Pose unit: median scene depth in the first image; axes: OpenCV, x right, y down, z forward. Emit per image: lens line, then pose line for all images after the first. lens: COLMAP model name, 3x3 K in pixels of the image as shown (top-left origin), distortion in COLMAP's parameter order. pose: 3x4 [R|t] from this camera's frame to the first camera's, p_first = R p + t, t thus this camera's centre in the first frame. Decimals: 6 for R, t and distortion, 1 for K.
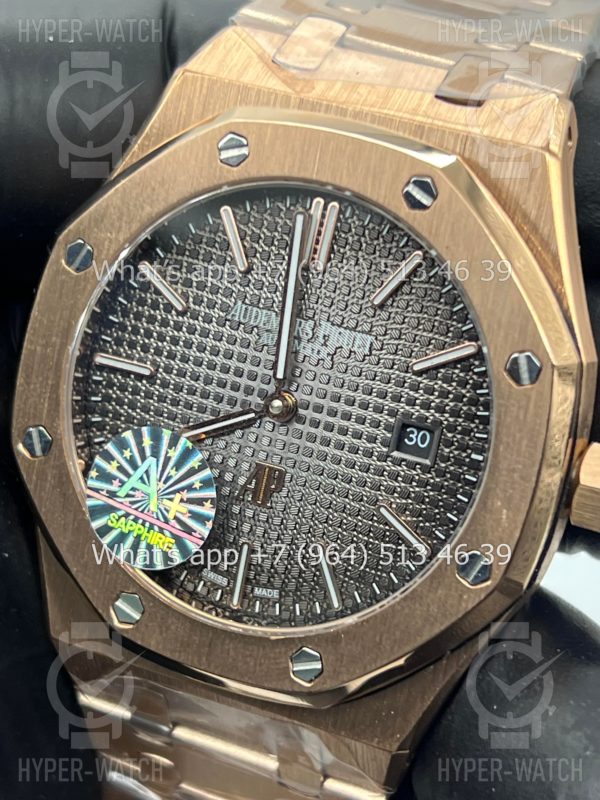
lens RADIAL K [[1951.2, 0, 294.4], [0, 1951.2, 391.4], [0, 0, 1]] dist [0.253658, 0.000000]
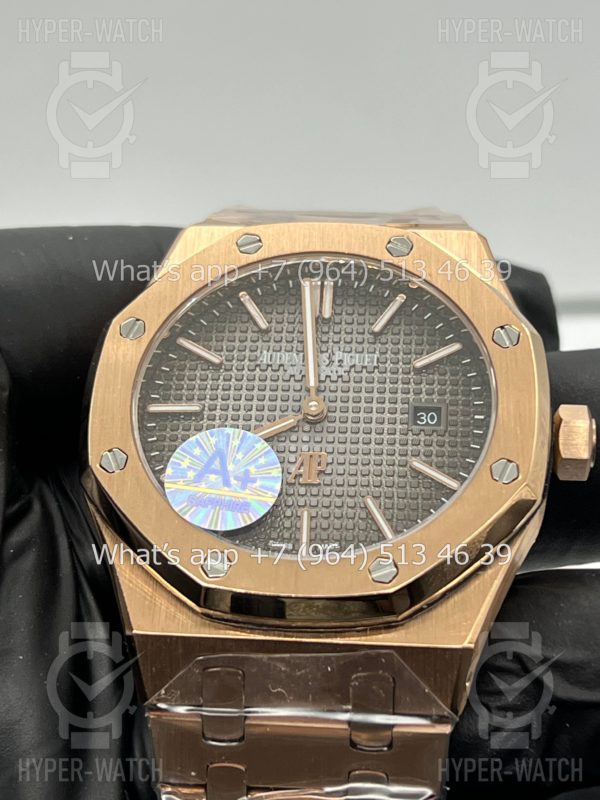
lens RADIAL K [[1951.2, 0, 301.0], [0, 1951.2, 402.5], [0, 0, 1]] dist [0.253658, 0.000000]
pose [[0.952428, -0.000300, 0.304763, -0.393907], [0.178231, 0.811713, -0.556198, 0.693184], [-0.247213, 0.584057, 0.773152, 0.036599]]
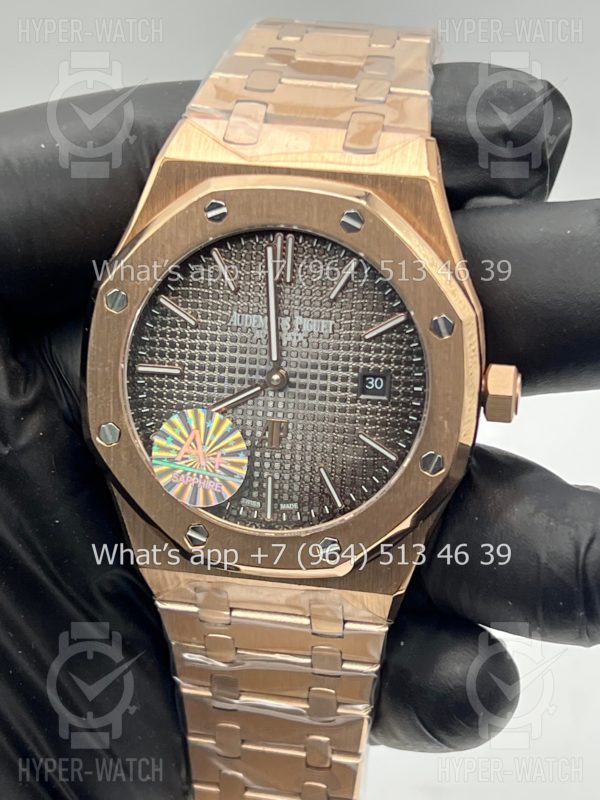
lens RADIAL K [[1951.2, 0, 315.7], [0, 1951.2, 380.5], [0, 0, 1]] dist [0.253658, 0.000000]
pose [[0.971821, -0.183526, 0.147927, -0.193611], [0.176078, 0.982417, 0.062077, -0.075830], [-0.156719, -0.034281, 0.987048, -0.433595]]
